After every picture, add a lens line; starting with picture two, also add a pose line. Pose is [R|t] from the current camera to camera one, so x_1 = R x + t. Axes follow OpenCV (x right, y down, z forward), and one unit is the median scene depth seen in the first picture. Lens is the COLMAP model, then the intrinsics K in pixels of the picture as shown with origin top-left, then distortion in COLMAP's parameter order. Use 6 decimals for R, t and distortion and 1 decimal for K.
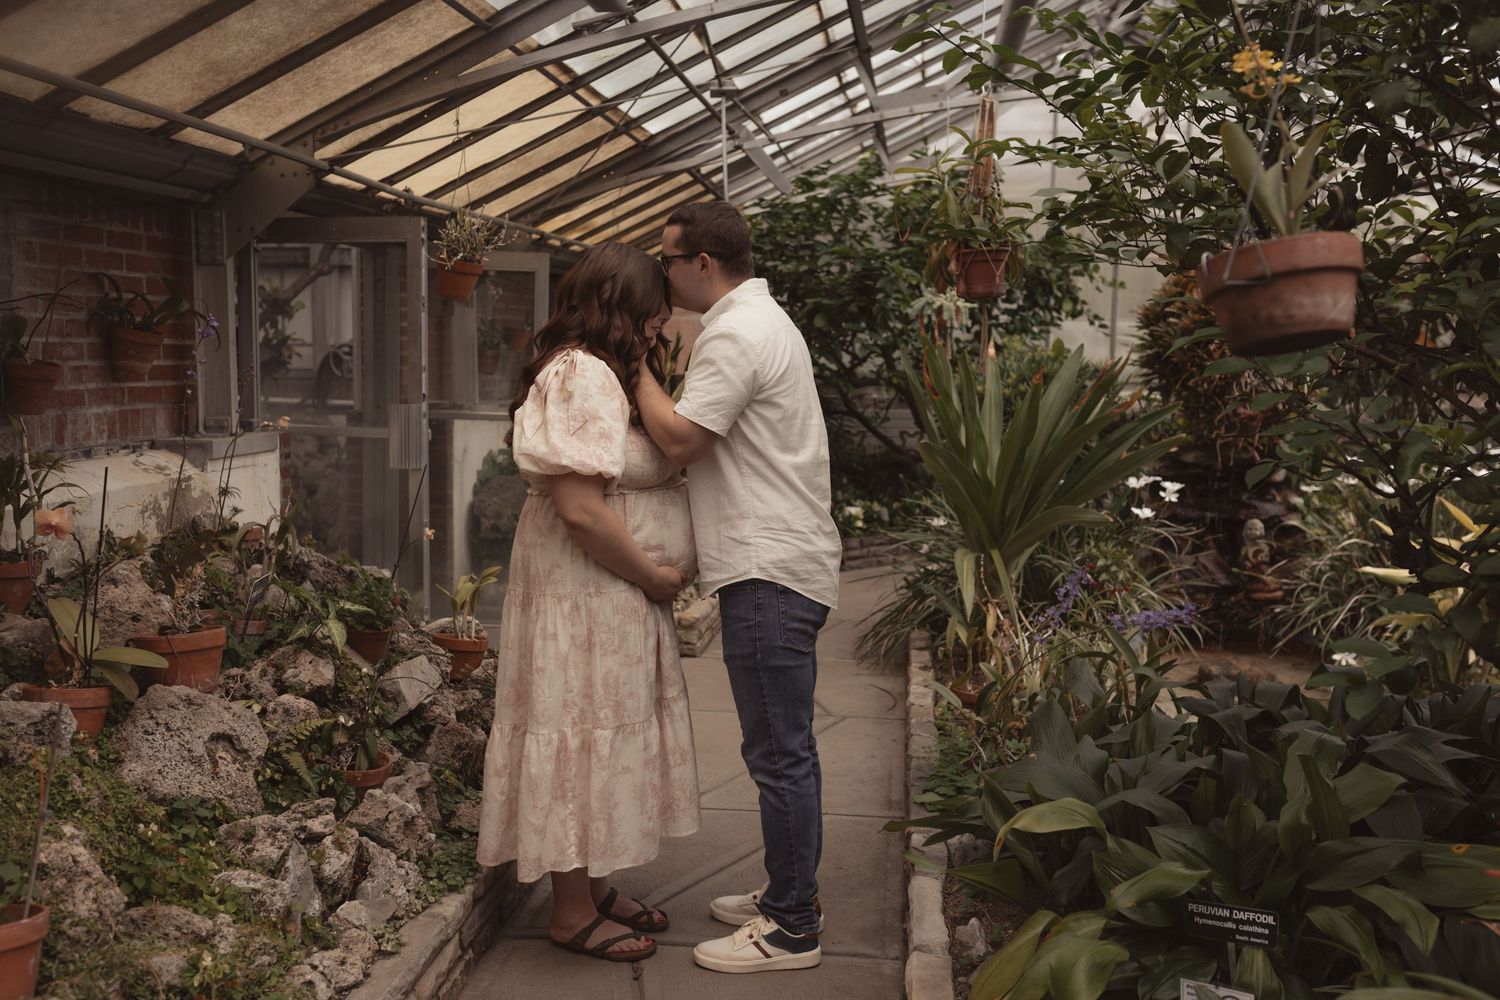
lens RADIAL K [[1468.5, 0, 753.5], [0, 1468.5, 530.1], [0, 0, 1]] dist [0.002709, 0.000831]
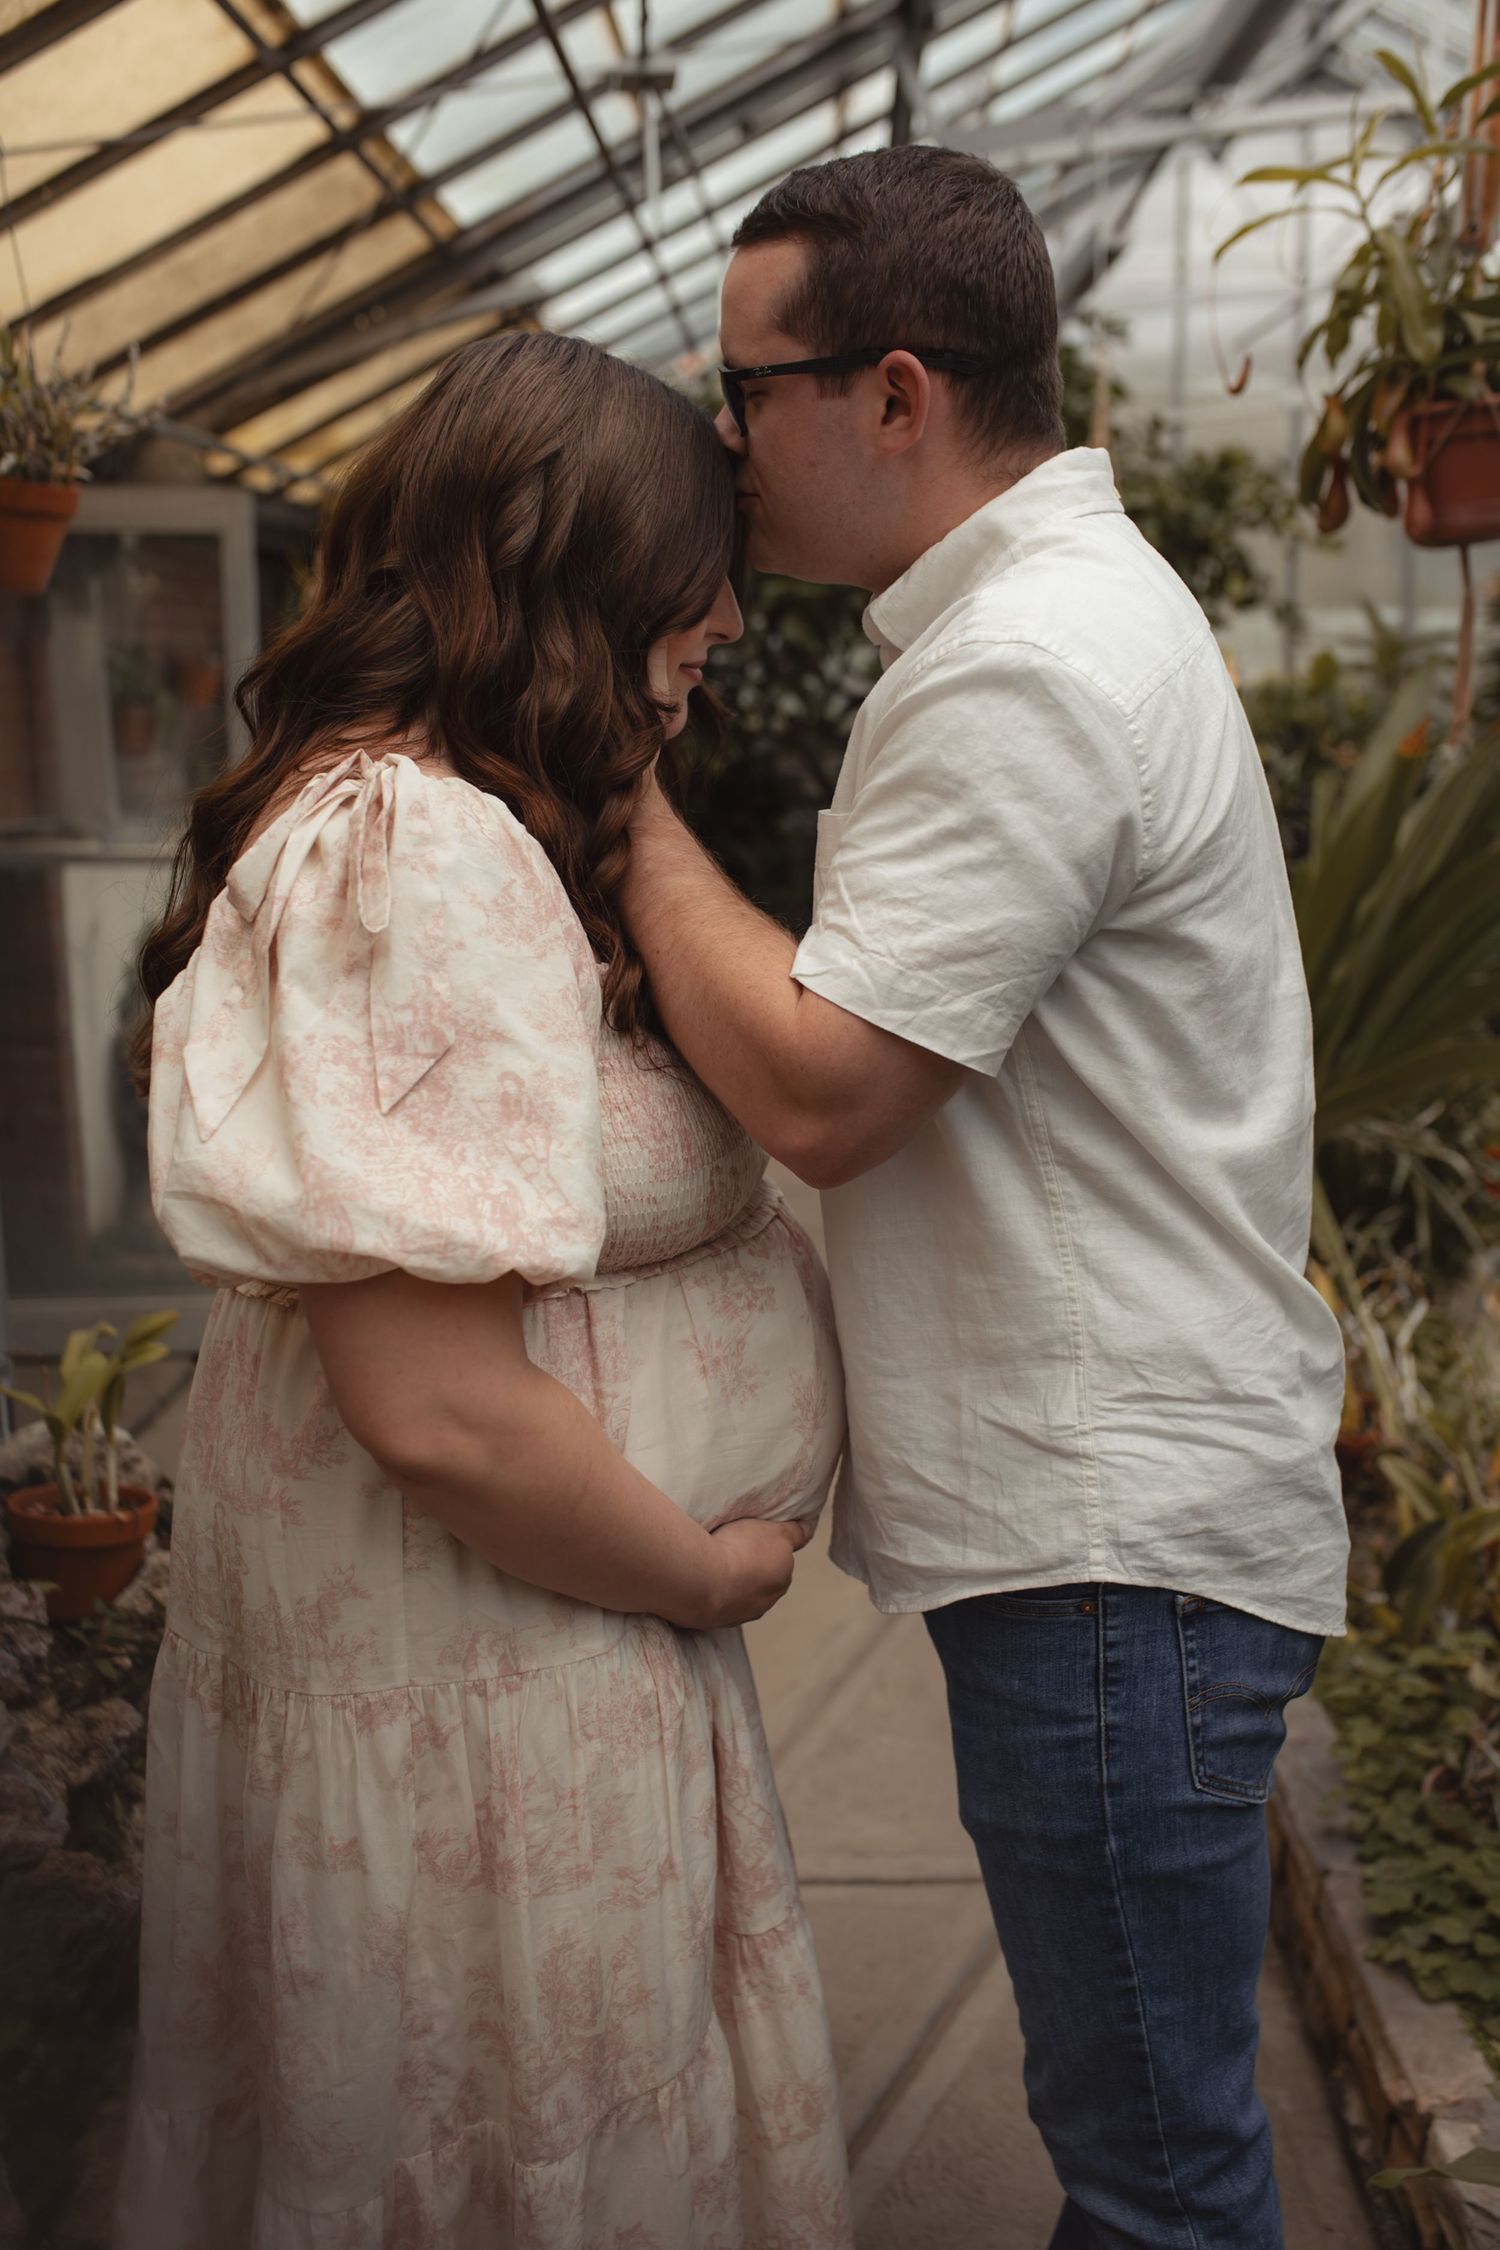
lens RADIAL K [[2210.0, 0, 701.8], [0, 2210.0, 1117.3], [0, 0, 1]] dist [0.110744, -0.233423]
pose [[0.997894, -0.044019, 0.047639, -0.083927], [0.040413, 0.996425, 0.074188, -0.083133], [-0.050734, -0.072107, 0.996106, 0.589299]]
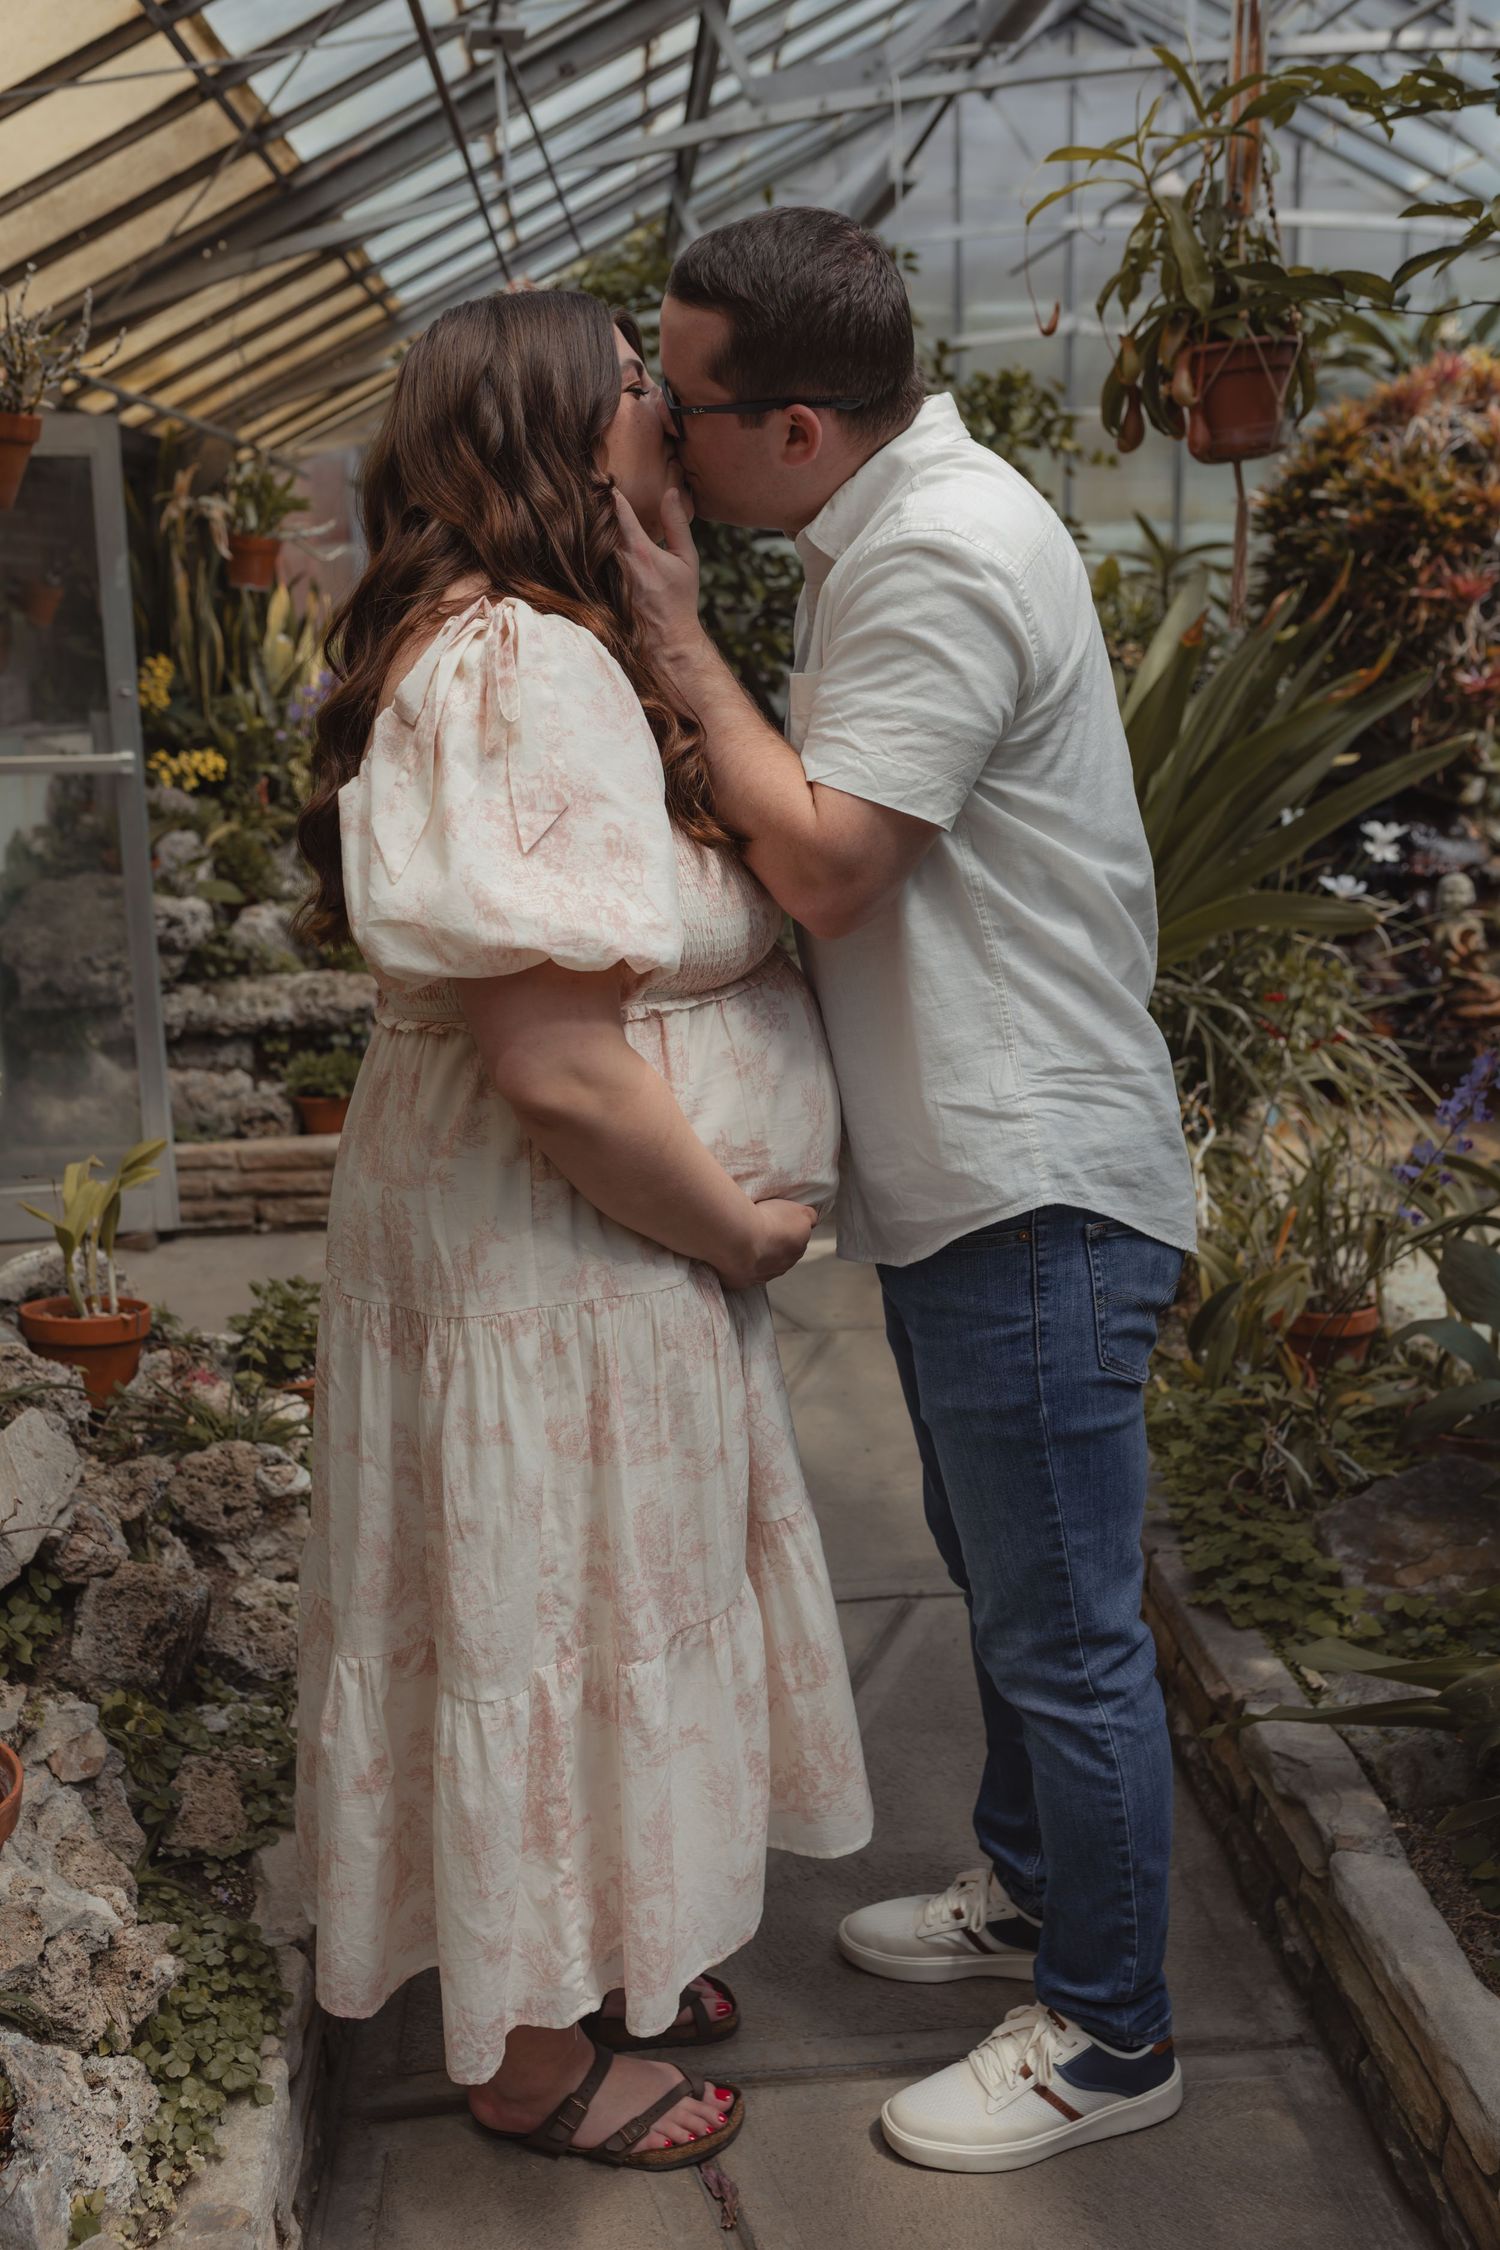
lens RADIAL K [[2202.8, 0, 750.0], [0, 2202.8, 1125.0], [0, 0, 1]] dist [0.002709, 0.000831]
pose [[0.981261, -0.081505, 0.174597, -0.157947], [0.061916, 0.991451, 0.114850, -0.055240], [-0.182465, -0.101888, 0.977919, 0.465845]]
